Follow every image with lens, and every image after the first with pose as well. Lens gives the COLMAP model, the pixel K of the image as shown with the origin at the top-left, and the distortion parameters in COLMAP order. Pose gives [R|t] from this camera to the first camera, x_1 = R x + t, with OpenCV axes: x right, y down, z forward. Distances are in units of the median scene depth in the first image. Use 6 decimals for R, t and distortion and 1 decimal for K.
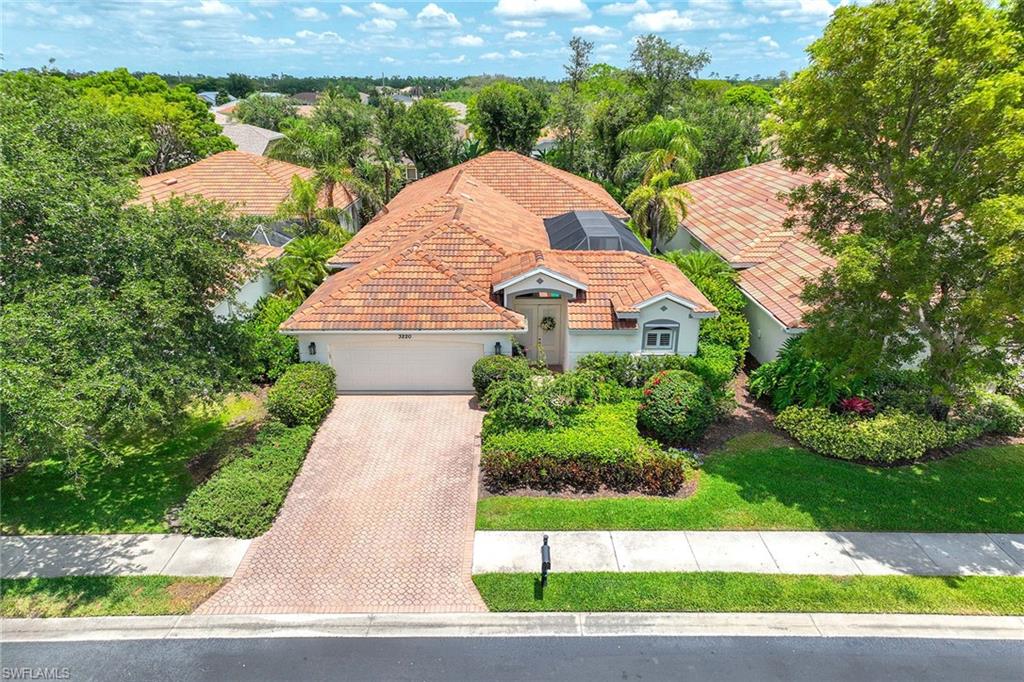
lens RADIAL K [[729.1, 0, 512.0], [0, 729.1, 341.0], [0, 0, 1]] dist [0.012760, 0.037000]
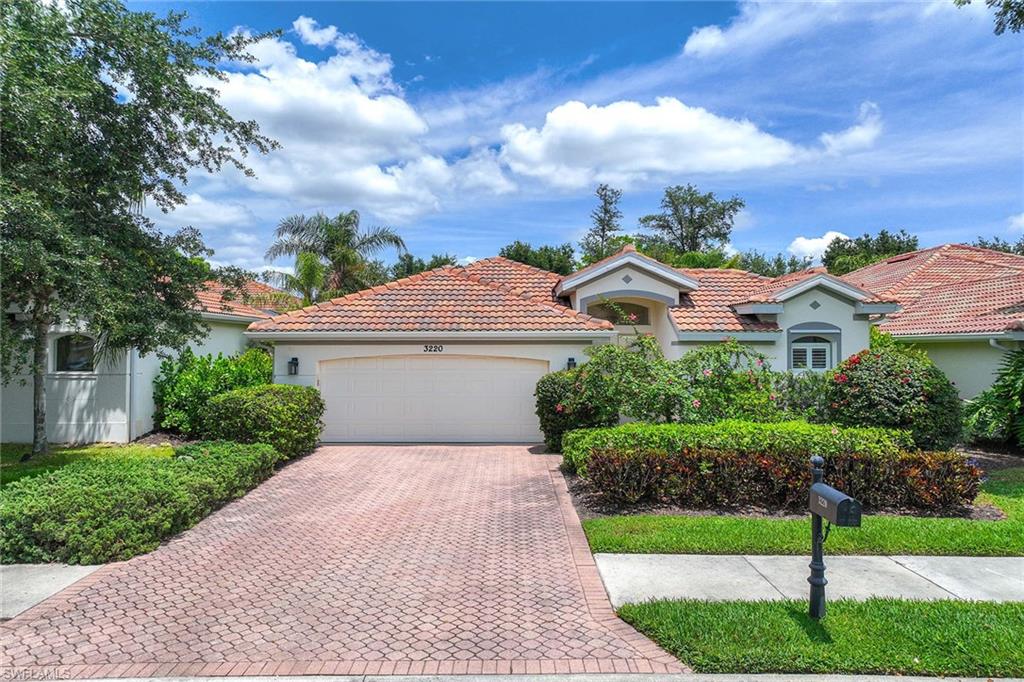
lens RADIAL K [[711.5, 0, 512.4], [0, 711.5, 329.0], [0, 0, 1]] dist [0.005061, 0.042414]
pose [[0.999999, -0.000247, 0.001292, -0.077157], [0.000689, 0.935040, -0.354541, 0.217238], [-0.001121, 0.354542, 0.935040, 0.397079]]
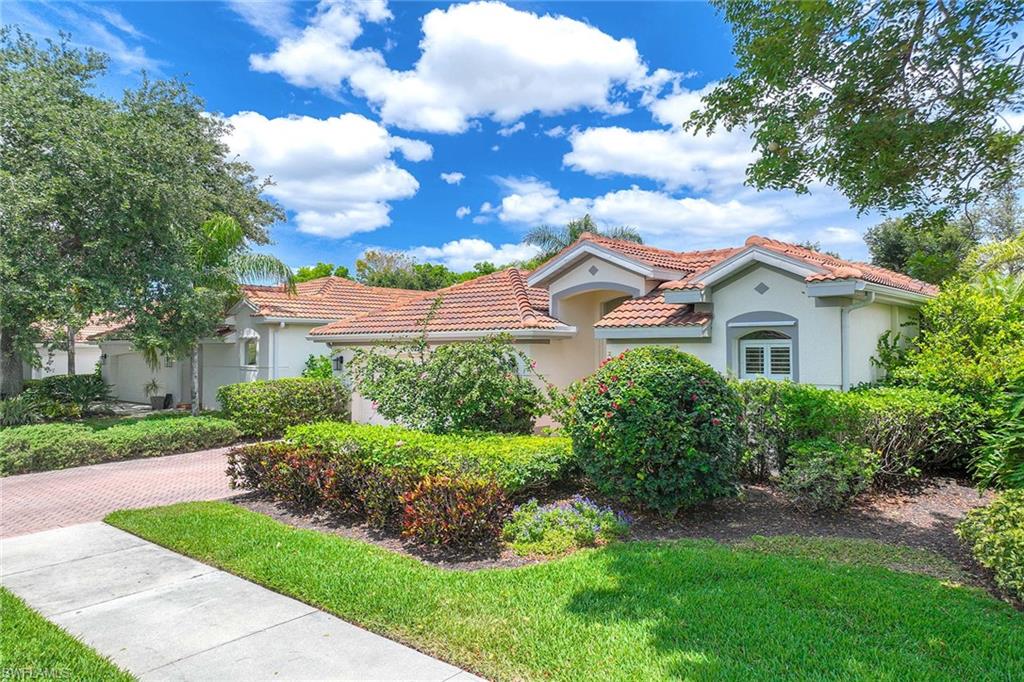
lens RADIAL K [[711.5, 0, 512.4], [0, 711.5, 329.0], [0, 0, 1]] dist [0.005061, 0.042414]
pose [[0.754924, -0.019124, -0.655534, 0.409888], [-0.214282, 0.937519, -0.274121, 0.156212], [0.619817, 0.347409, 0.703657, 0.574605]]
